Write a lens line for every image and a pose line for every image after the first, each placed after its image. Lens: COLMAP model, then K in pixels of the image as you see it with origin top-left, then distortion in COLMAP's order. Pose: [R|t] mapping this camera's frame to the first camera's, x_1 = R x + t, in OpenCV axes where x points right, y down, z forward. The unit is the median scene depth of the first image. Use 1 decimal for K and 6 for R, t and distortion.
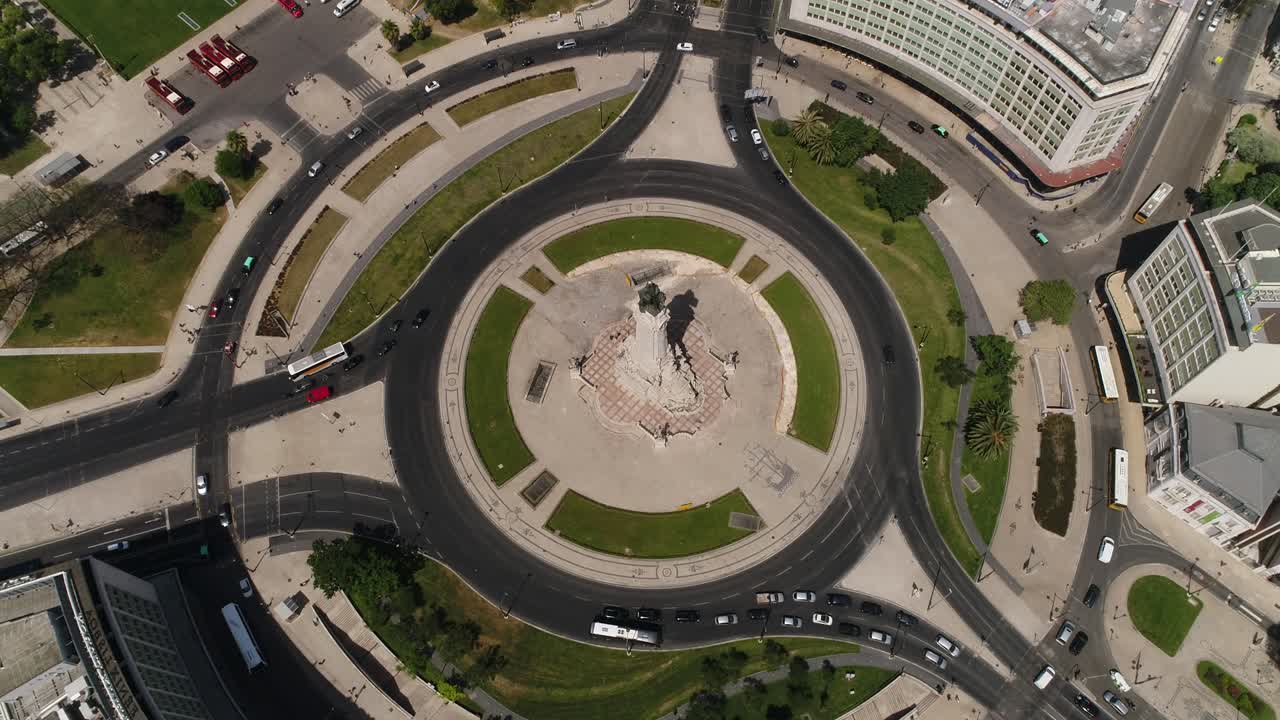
lens RADIAL K [[897.8, 0, 640.0], [0, 897.8, 360.0], [0, 0, 1]] dist [0.000435, -0.001027]
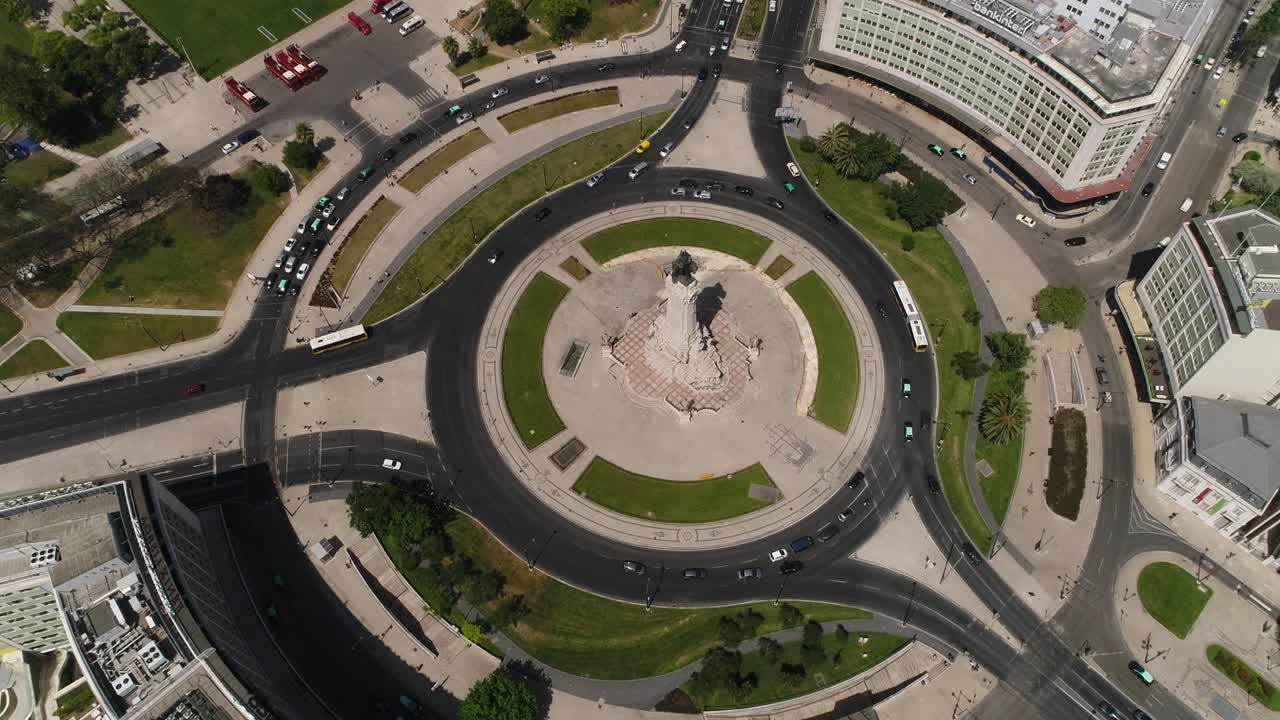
lens RADIAL K [[897.8, 0, 640.0], [0, 897.8, 360.0], [0, 0, 1]] dist [0.000435, -0.001027]
pose [[0.998805, 0.043262, -0.022751, -0.009030], [-0.045332, 0.993943, -0.100110, 0.128617], [0.018282, 0.101022, 0.994716, -0.046746]]
